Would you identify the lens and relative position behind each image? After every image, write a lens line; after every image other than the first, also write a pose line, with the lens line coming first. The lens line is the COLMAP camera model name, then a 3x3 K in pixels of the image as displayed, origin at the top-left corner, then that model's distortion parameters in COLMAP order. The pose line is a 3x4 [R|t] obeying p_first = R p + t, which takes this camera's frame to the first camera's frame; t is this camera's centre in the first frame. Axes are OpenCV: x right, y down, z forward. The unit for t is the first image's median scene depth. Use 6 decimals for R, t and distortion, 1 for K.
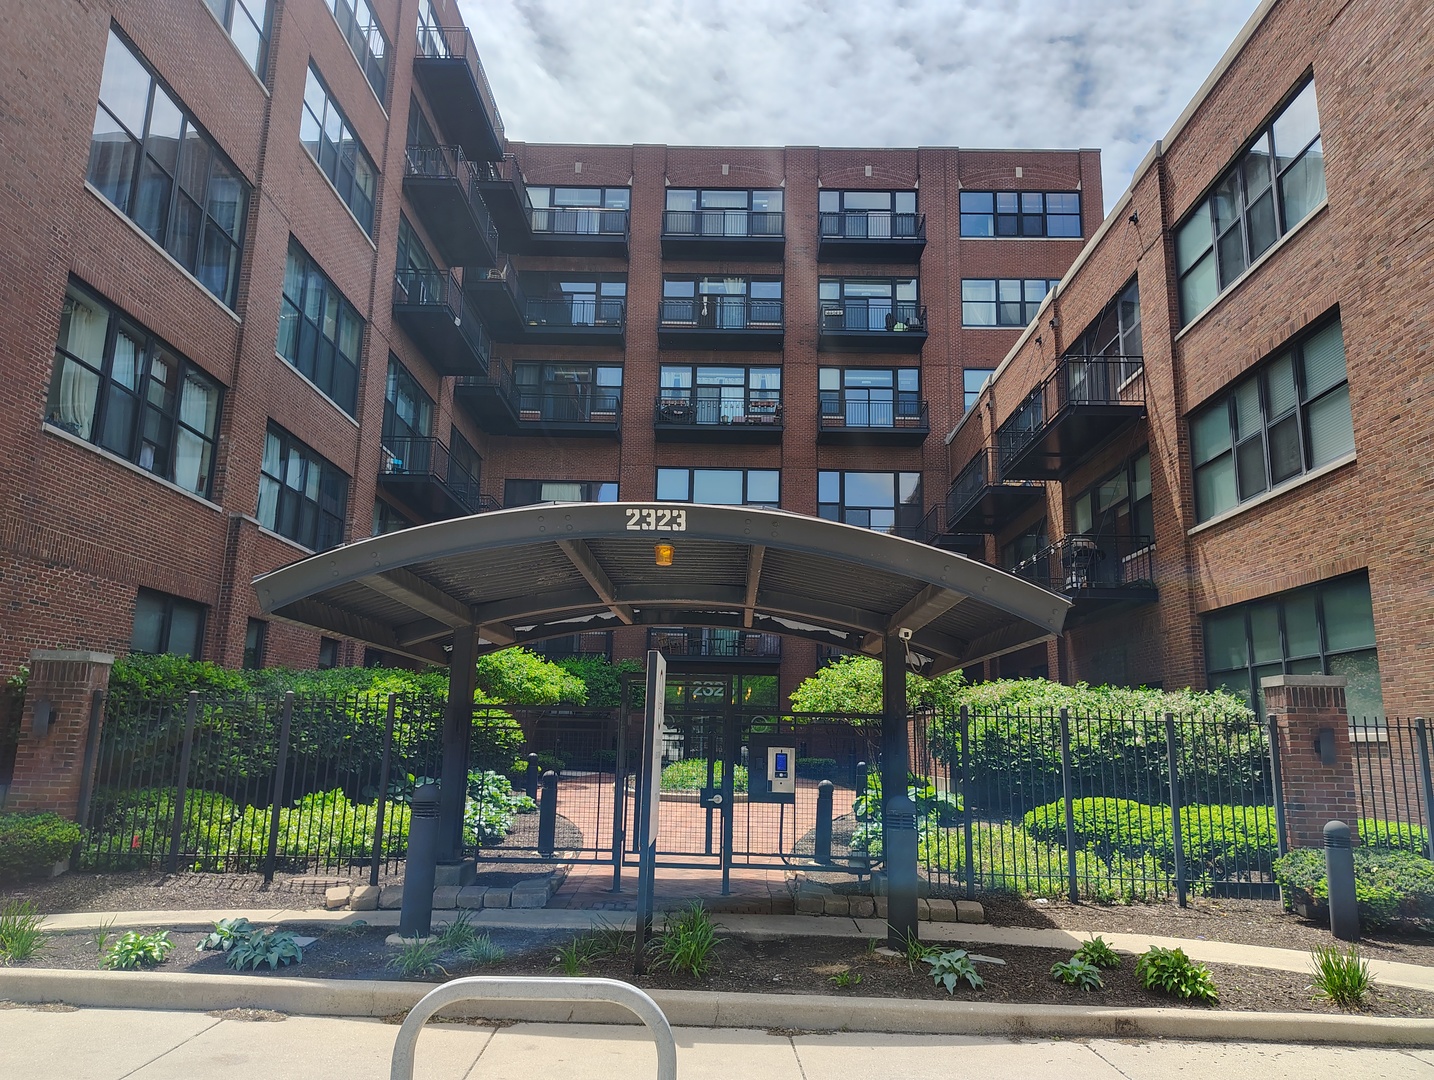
lens RADIAL K [[992.2, 0, 718.5], [0, 992.2, 546.2], [0, 0, 1]] dist [0.003317, -0.004156]
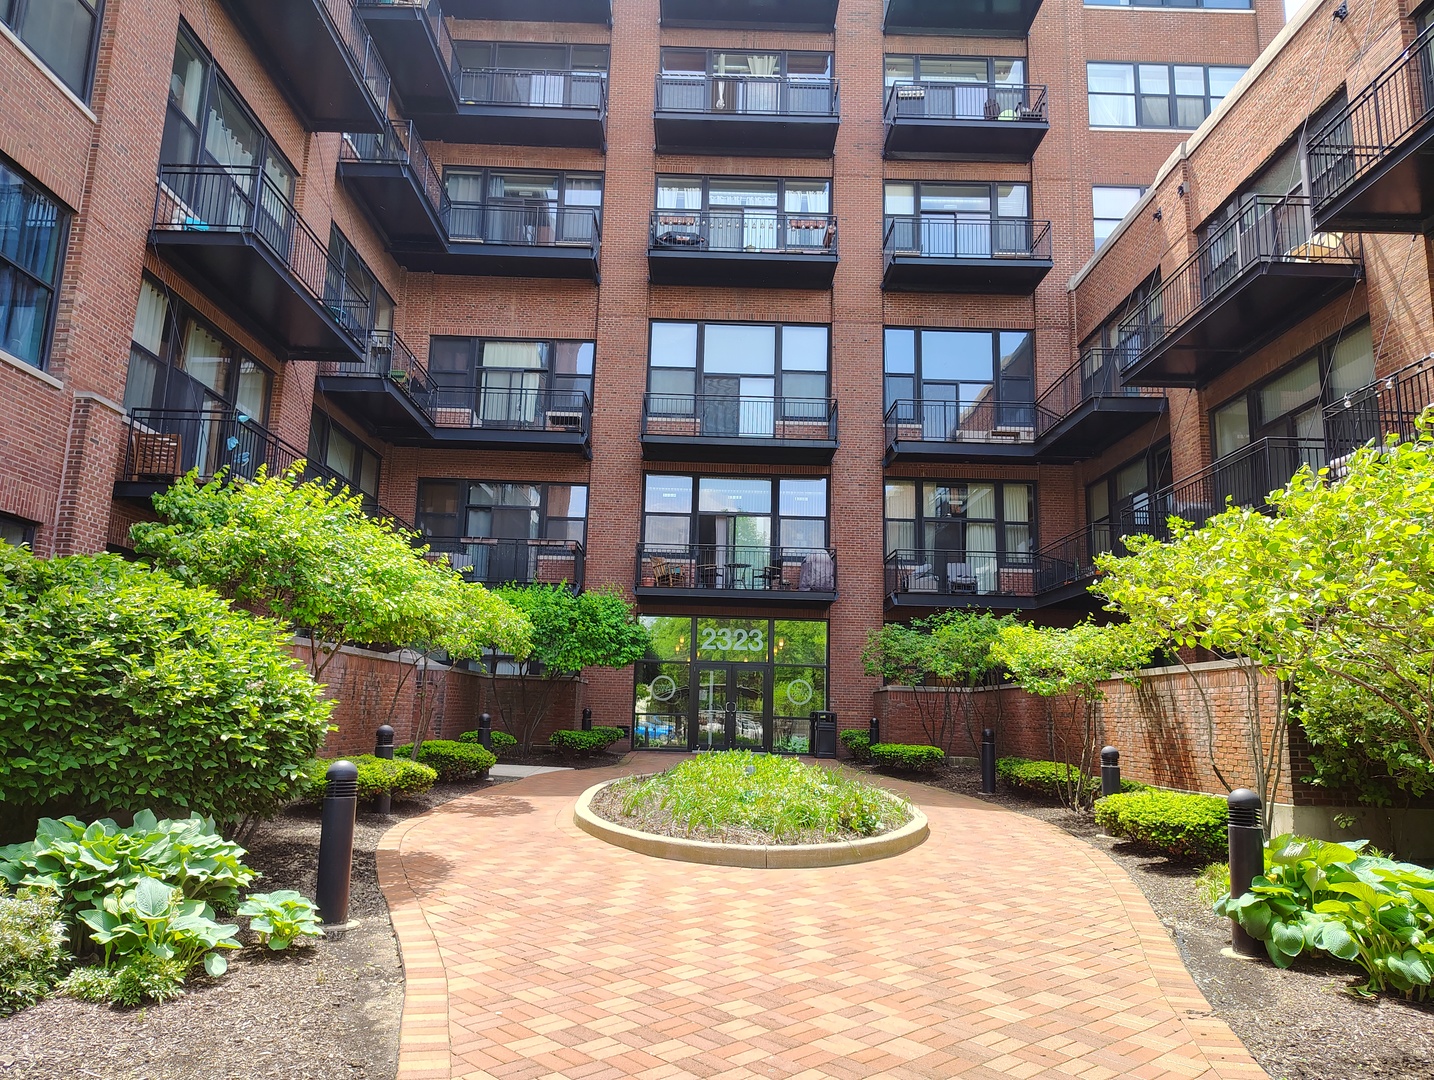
lens RADIAL K [[992.2, 0, 713.2], [0, 992.2, 537.5], [0, 0, 1]] dist [0.003317, -0.004156]
pose [[0.999895, 0.007777, 0.012250, -0.026045], [-0.008045, 0.999727, 0.021935, 0.056169], [-0.012076, -0.022031, 0.999684, 0.304928]]
